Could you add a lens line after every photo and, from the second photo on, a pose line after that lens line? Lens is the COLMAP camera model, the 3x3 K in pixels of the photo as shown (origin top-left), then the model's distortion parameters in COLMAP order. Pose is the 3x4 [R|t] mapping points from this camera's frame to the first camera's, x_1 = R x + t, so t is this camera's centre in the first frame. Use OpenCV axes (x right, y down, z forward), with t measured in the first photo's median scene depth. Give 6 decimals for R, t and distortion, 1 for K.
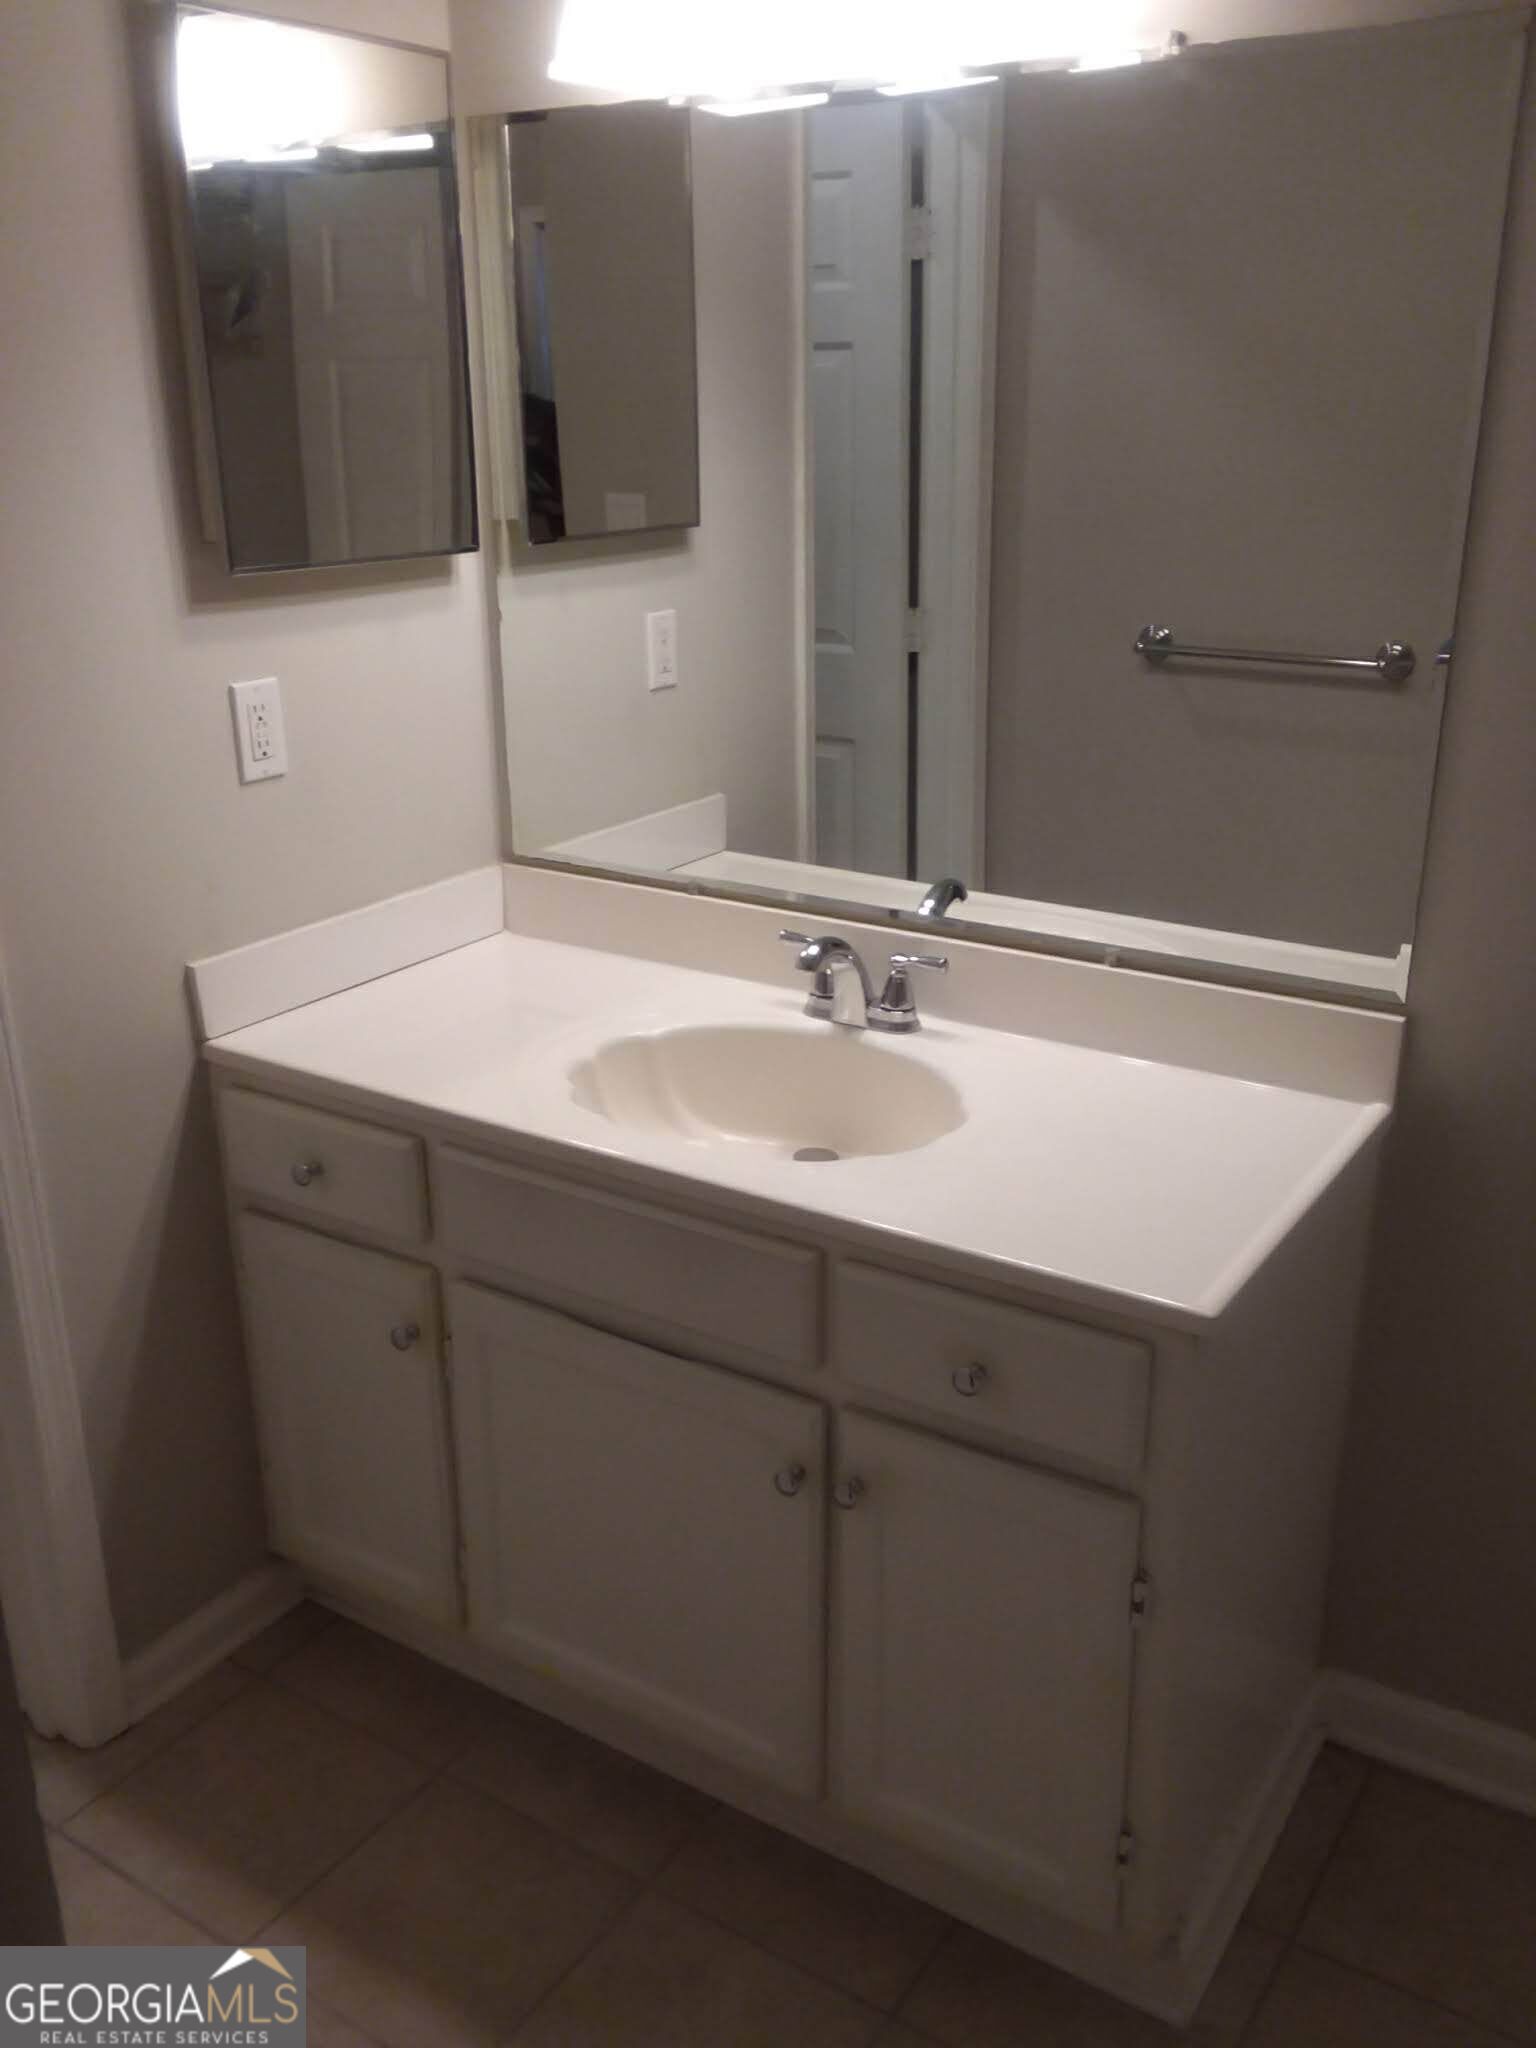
lens RADIAL K [[1769.8, 0, 765.4], [0, 1769.8, 1040.1], [0, 0, 1]] dist [0.035482, -0.043440]
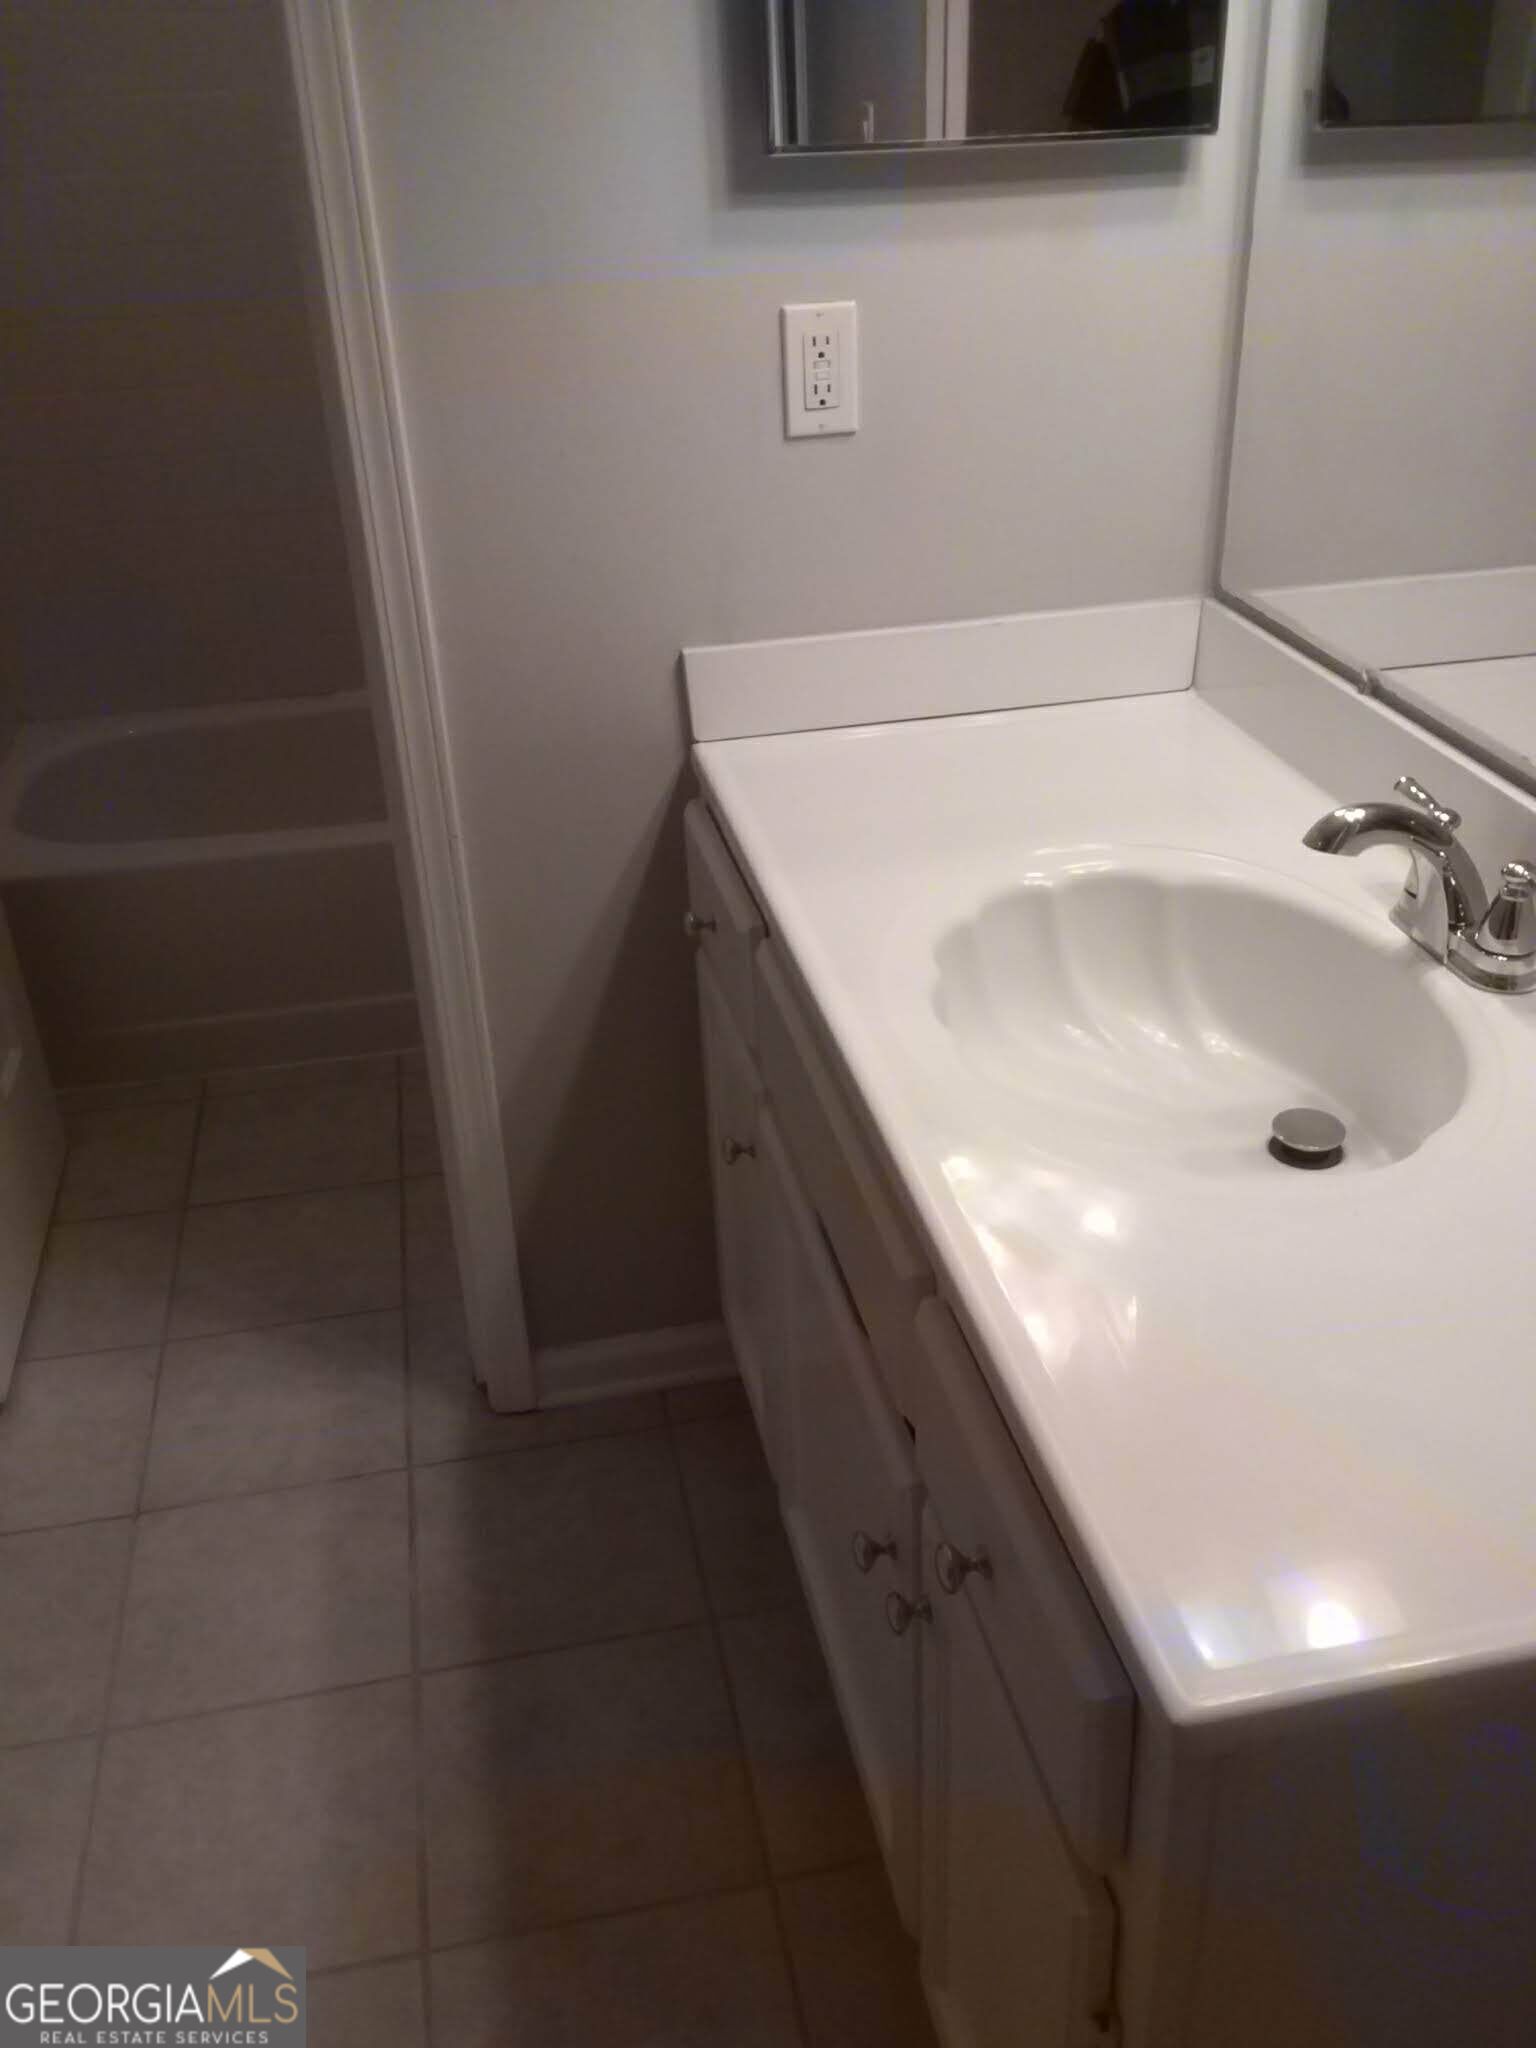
lens RADIAL K [[1769.8, 0, 765.4], [0, 1769.8, 1040.1], [0, 0, 1]] dist [0.035482, -0.043440]
pose [[0.706389, 0.333007, -0.624596, 0.289526], [-0.214048, 0.941602, 0.259942, -0.093810], [0.674683, -0.049927, 0.736417, 0.384119]]
